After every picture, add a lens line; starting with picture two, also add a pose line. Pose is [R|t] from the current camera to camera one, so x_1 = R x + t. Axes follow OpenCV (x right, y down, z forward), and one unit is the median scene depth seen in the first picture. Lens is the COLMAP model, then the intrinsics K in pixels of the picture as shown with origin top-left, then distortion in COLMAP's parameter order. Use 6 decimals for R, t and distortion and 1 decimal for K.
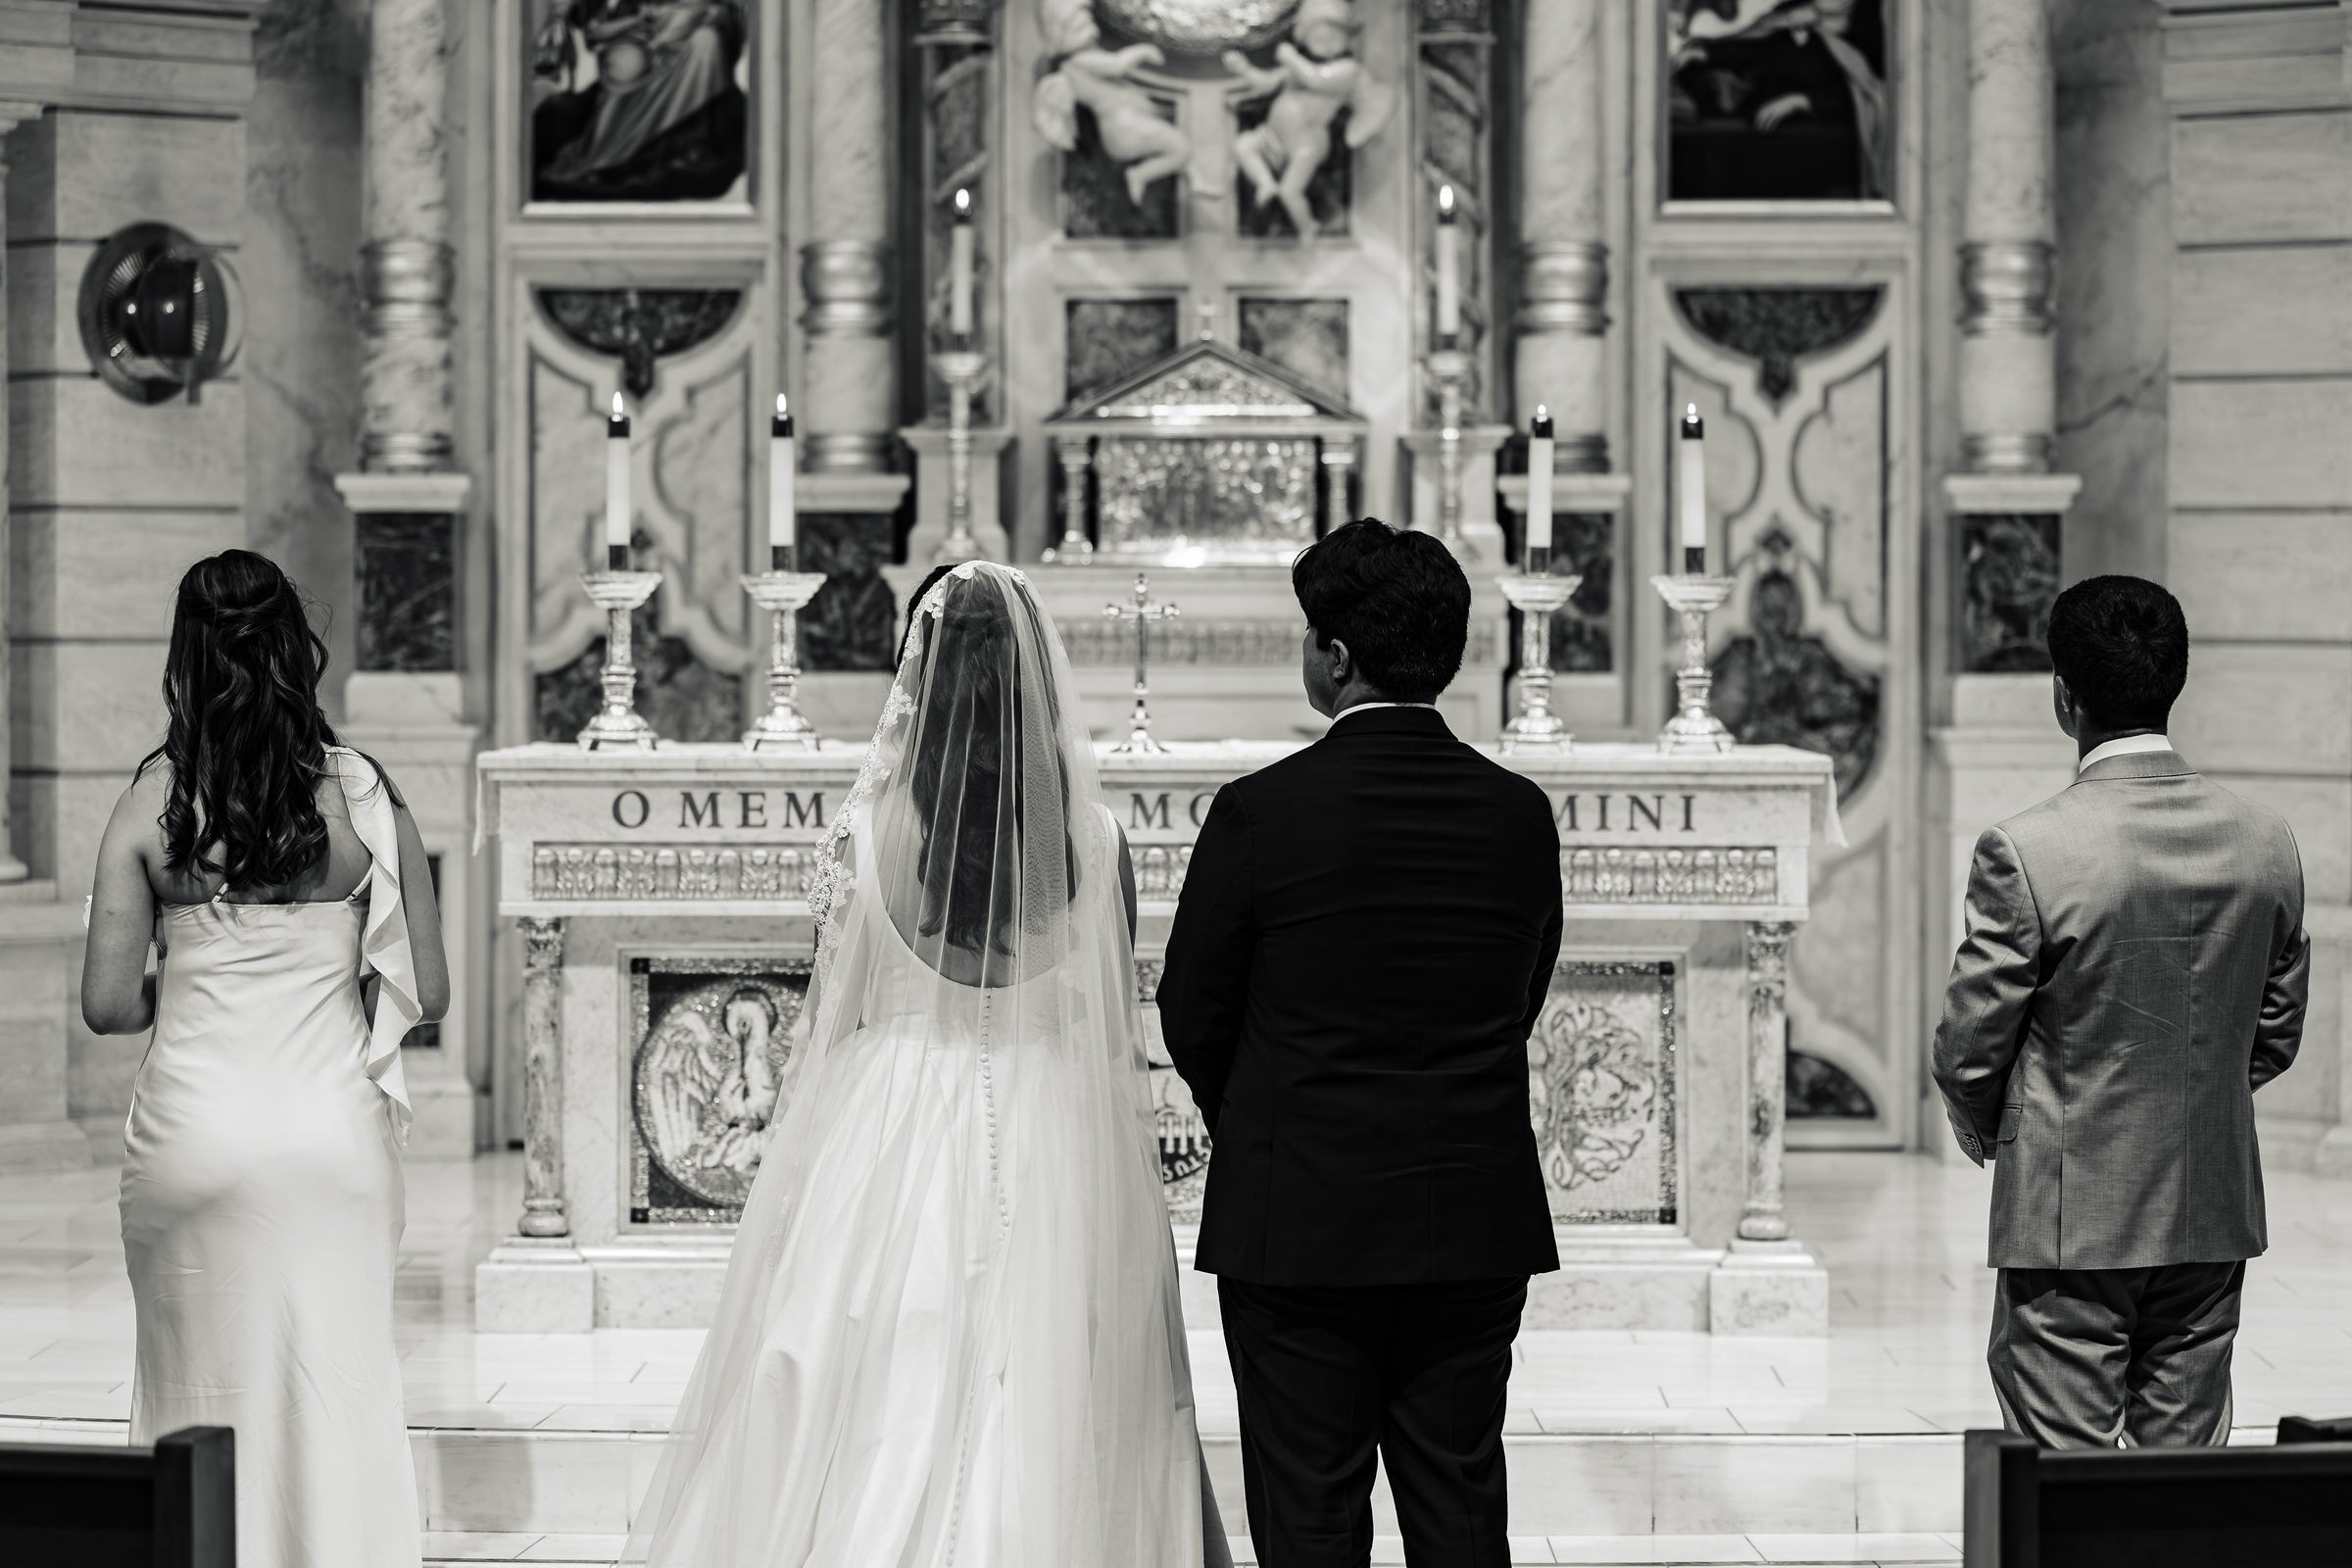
lens RADIAL K [[7285.1, 0, 1170.7], [0, 7285.1, 792.1], [0, 0, 1]] dist [0.094811, -3.320440]
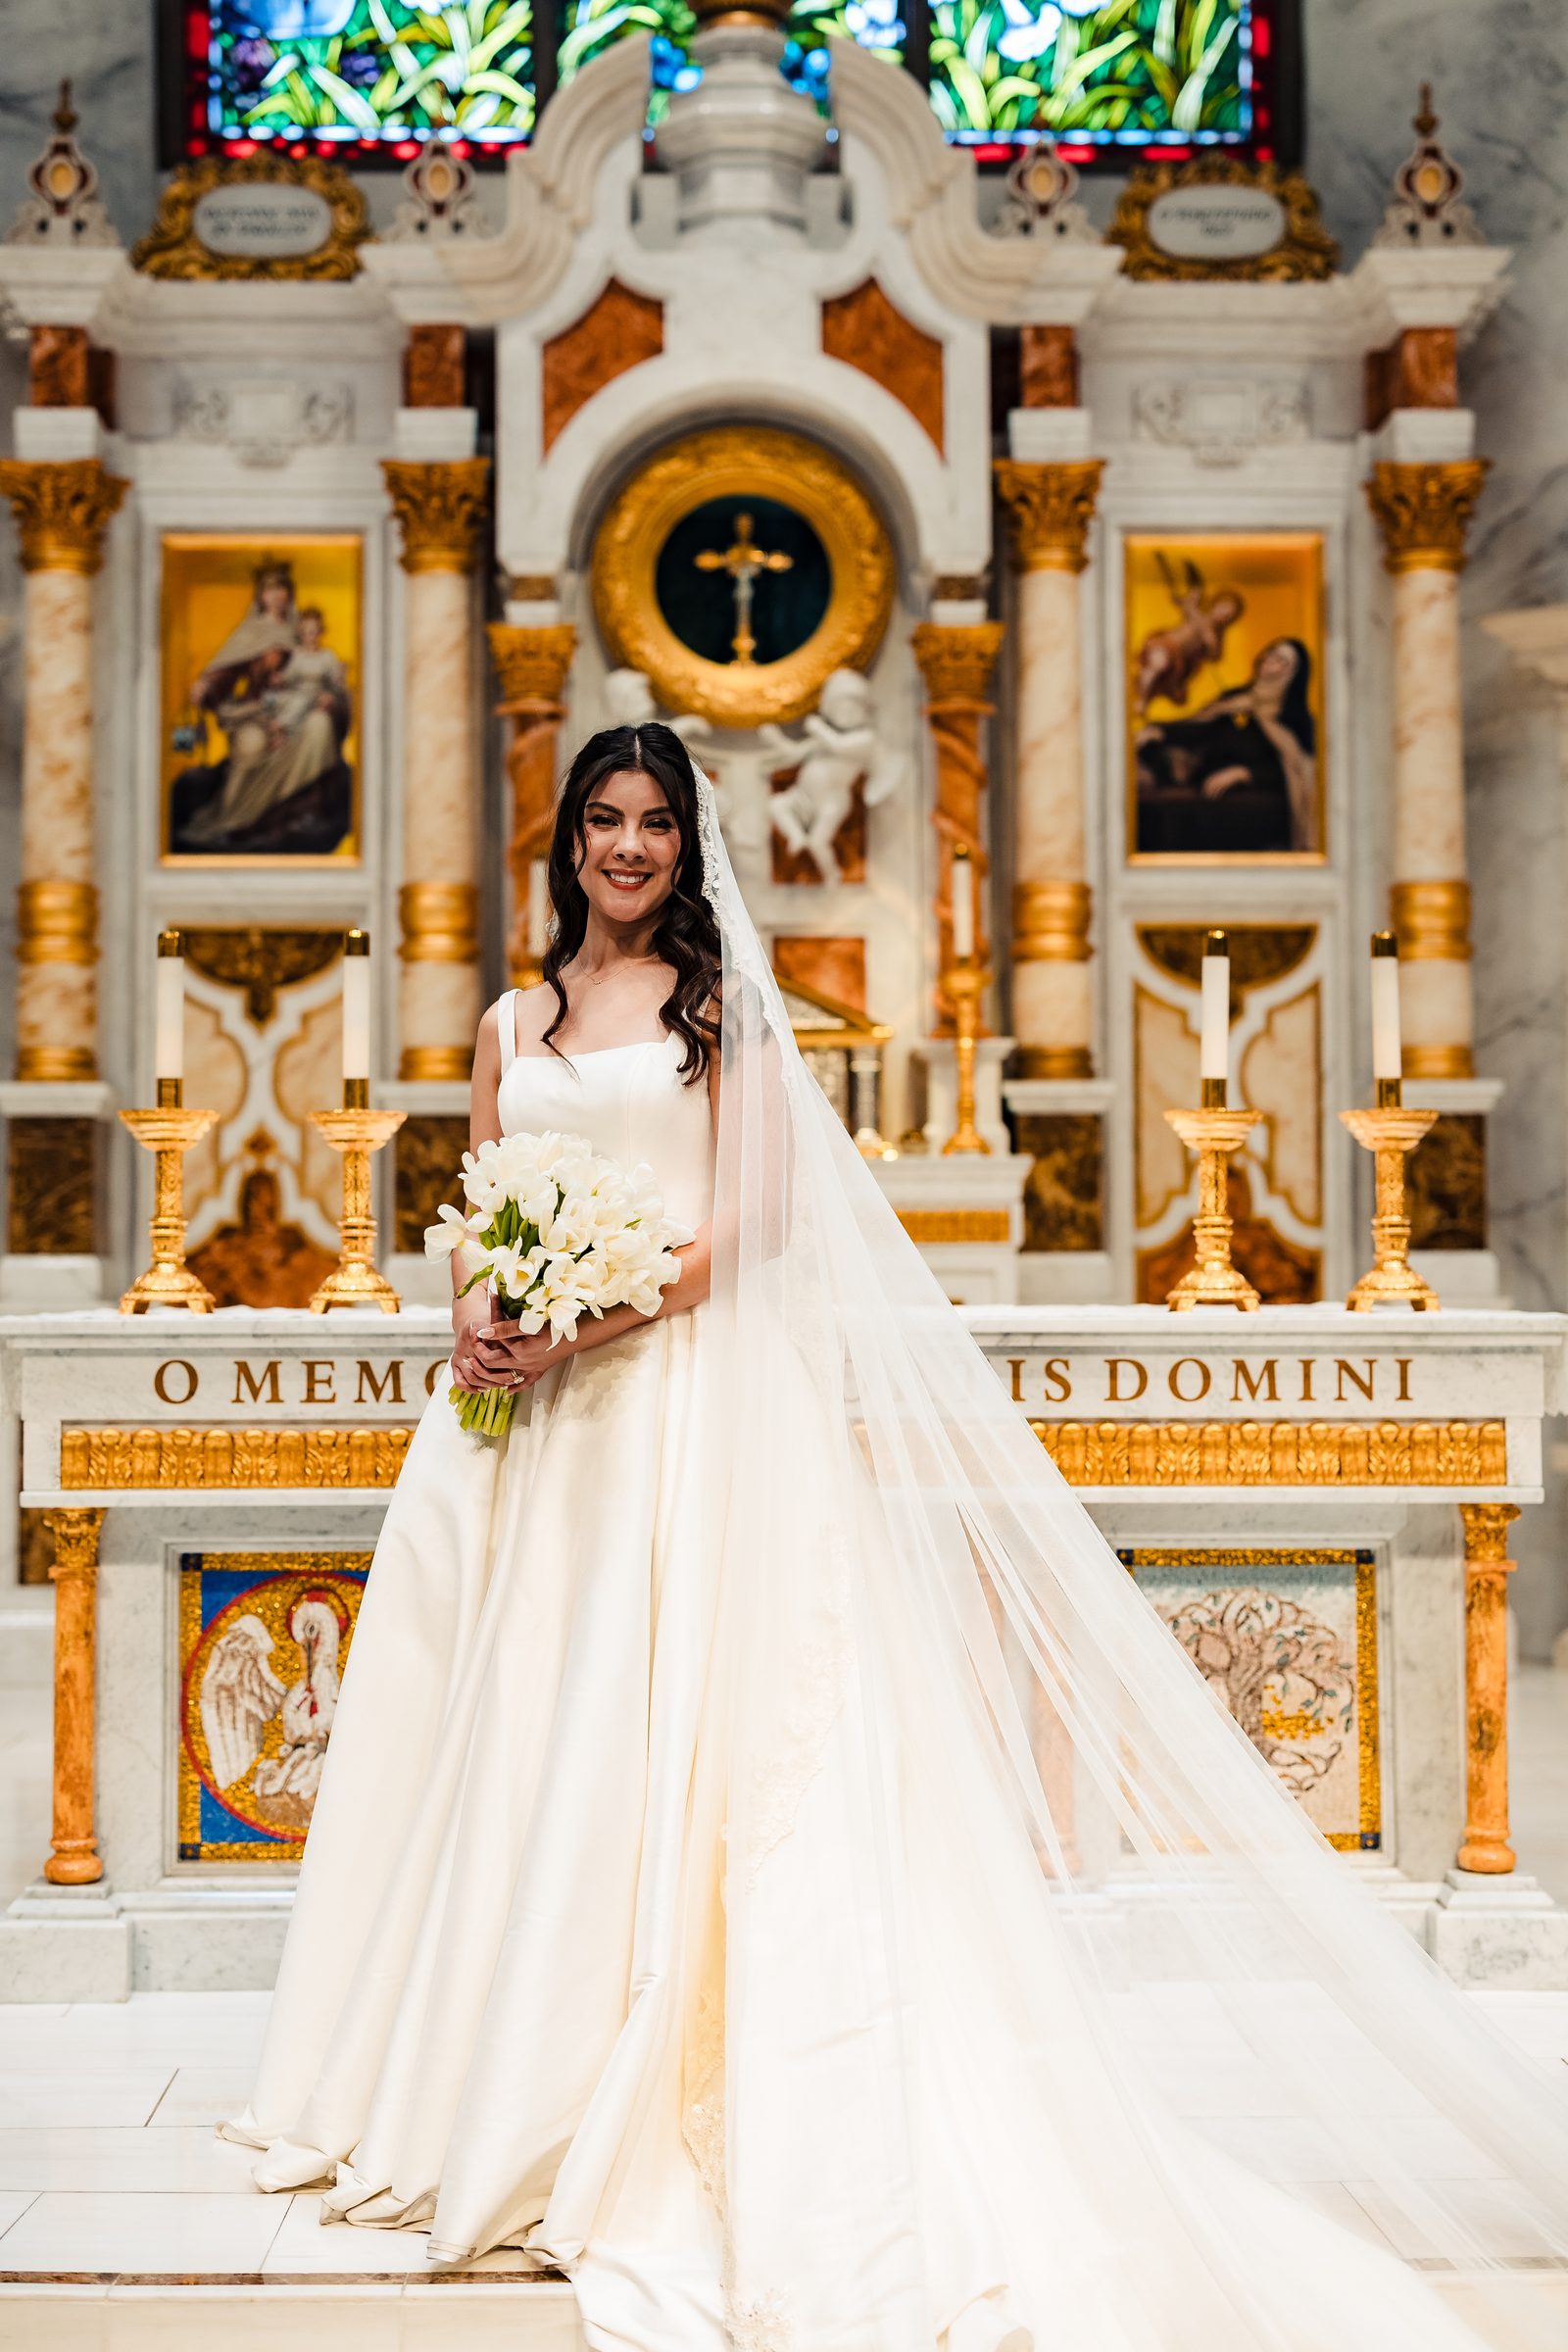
lens RADIAL K [[3772.2, 0, 774.9], [0, 3772.2, 1102.5], [0, 0, 1]] dist [0.016331, -0.090538]
pose [[0.999104, -0.002250, 0.042267, -0.016353], [0.005070, 0.997758, -0.066730, -0.000347], [-0.042022, 0.066885, 0.996875, 0.401839]]
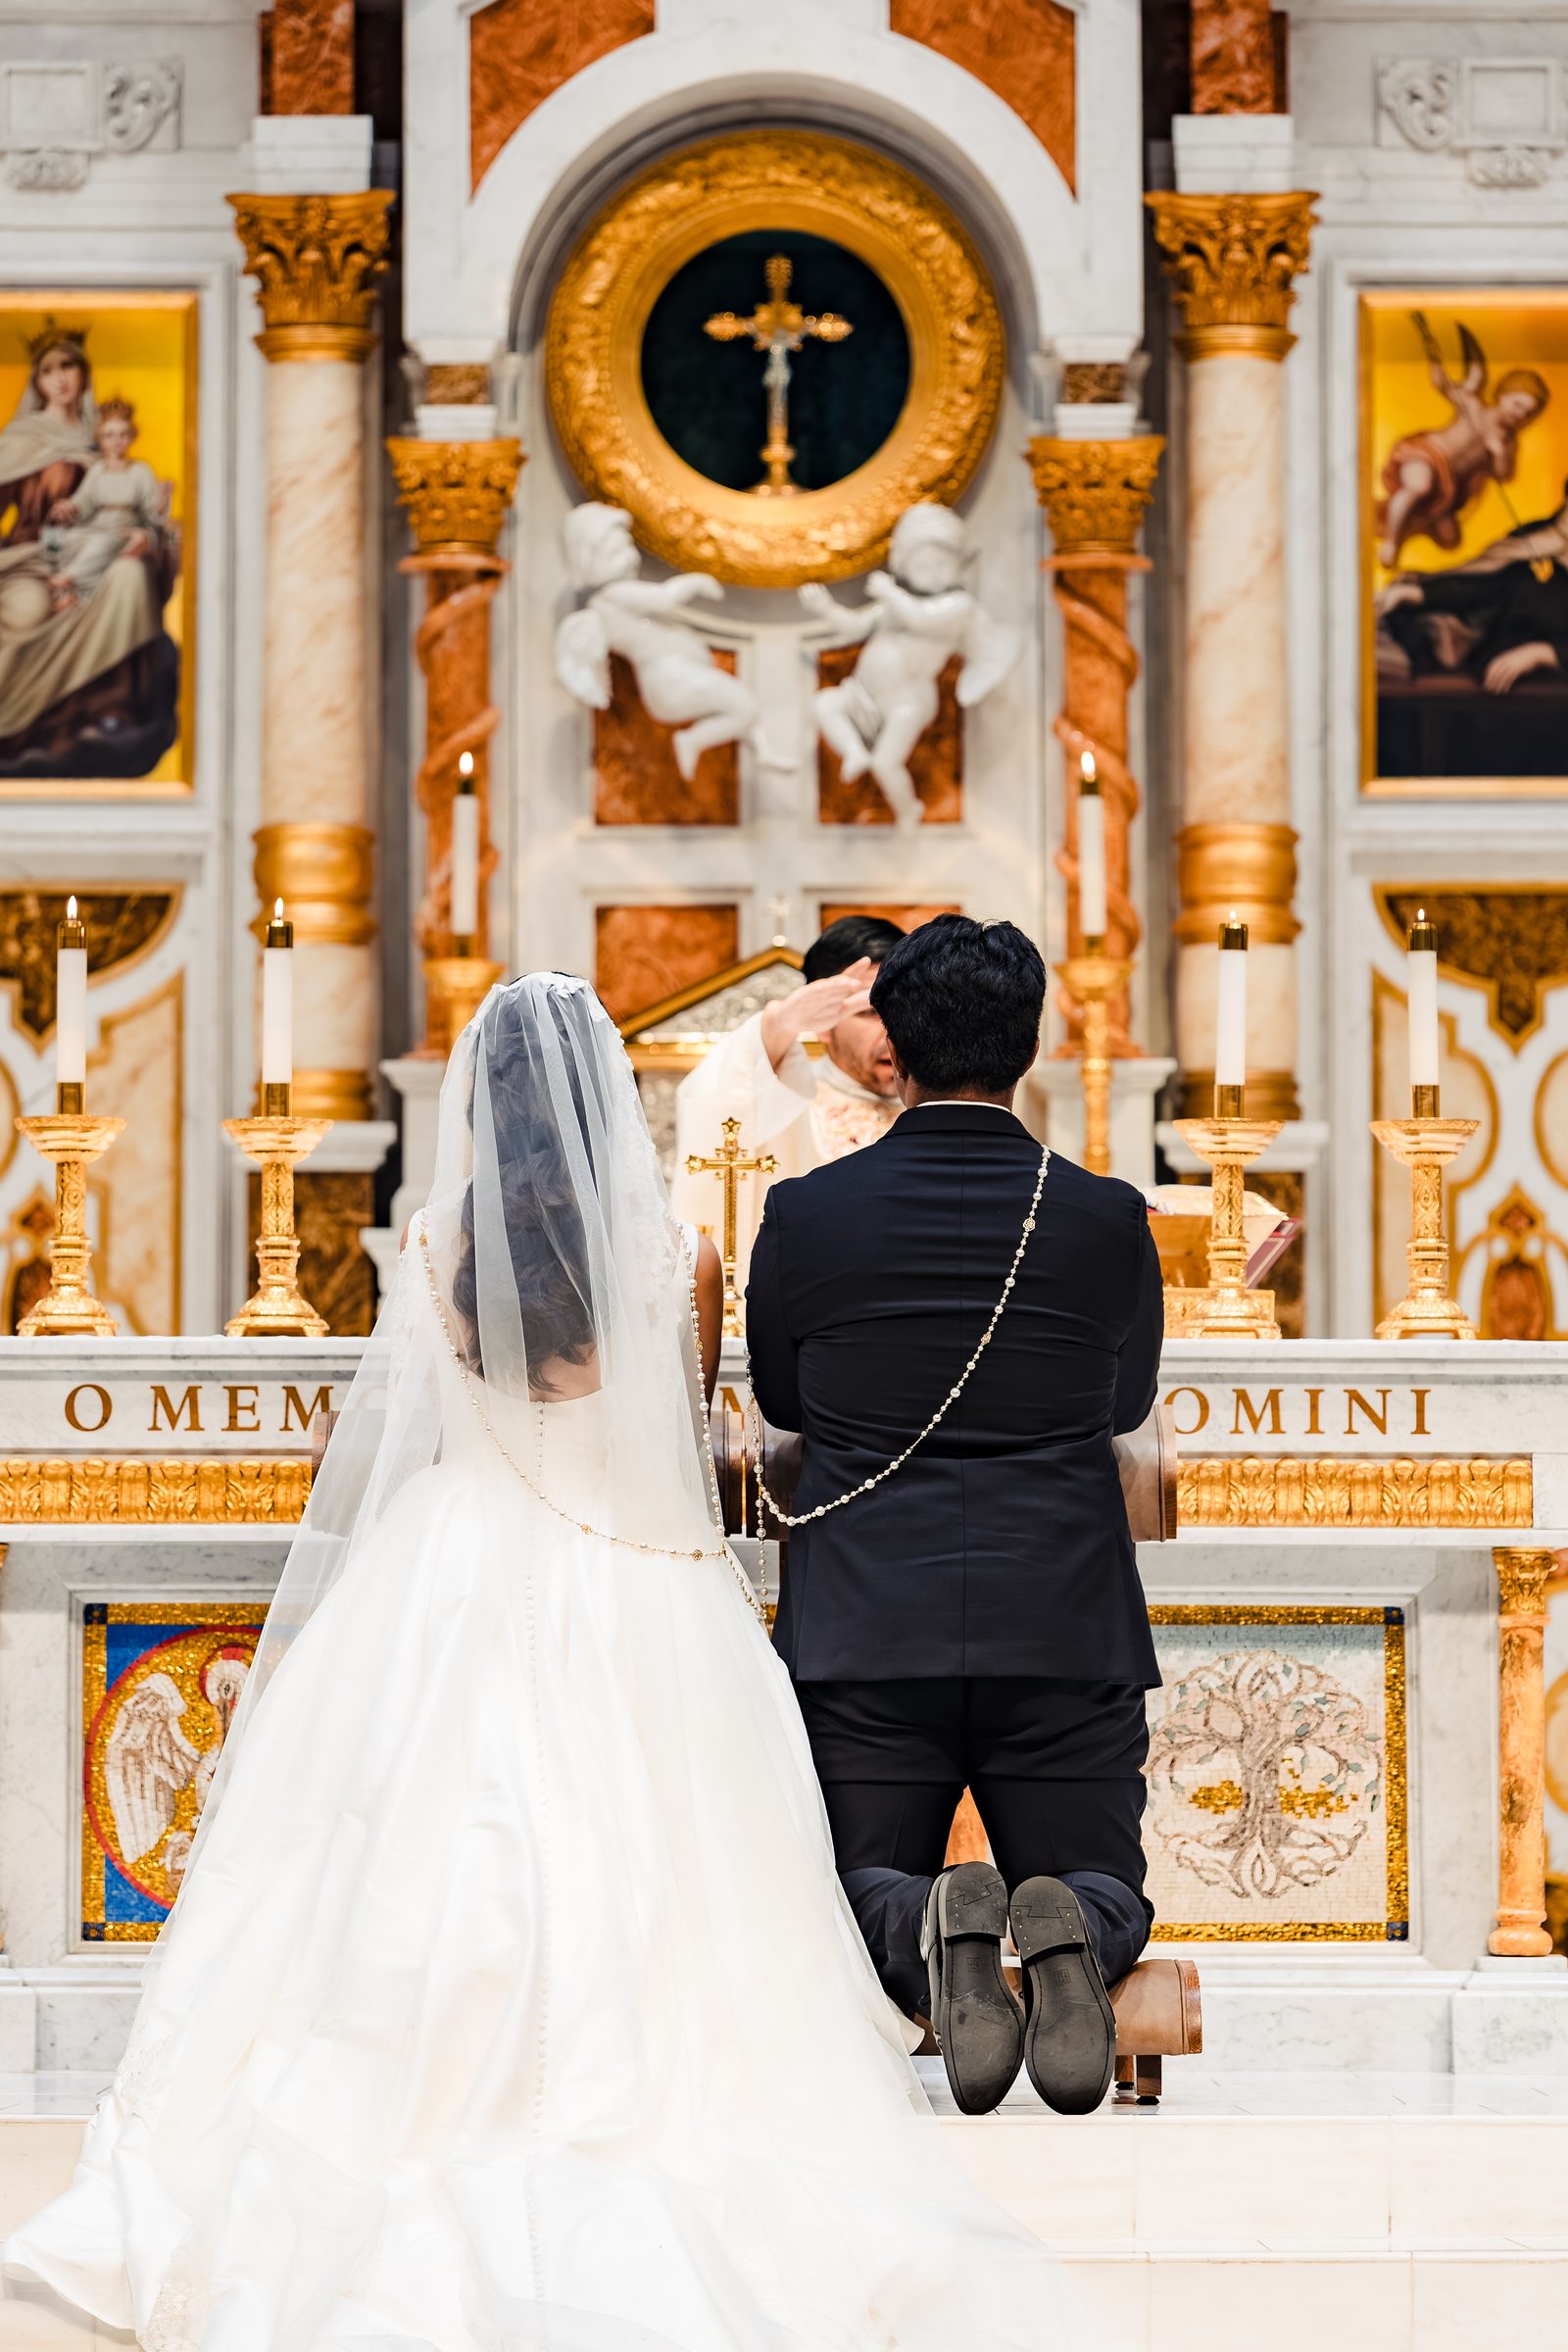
lens RADIAL K [[10363.1, 0, 790.6], [0, 10363.1, 1036.1], [0, 0, 1]] dist [0.056453, -3.715707]
pose [[0.999867, 0.000544, 0.016270, -0.011658], [0.000947, 0.995804, -0.091502, 0.047436], [-0.016251, 0.091505, 0.995672, -0.092562]]
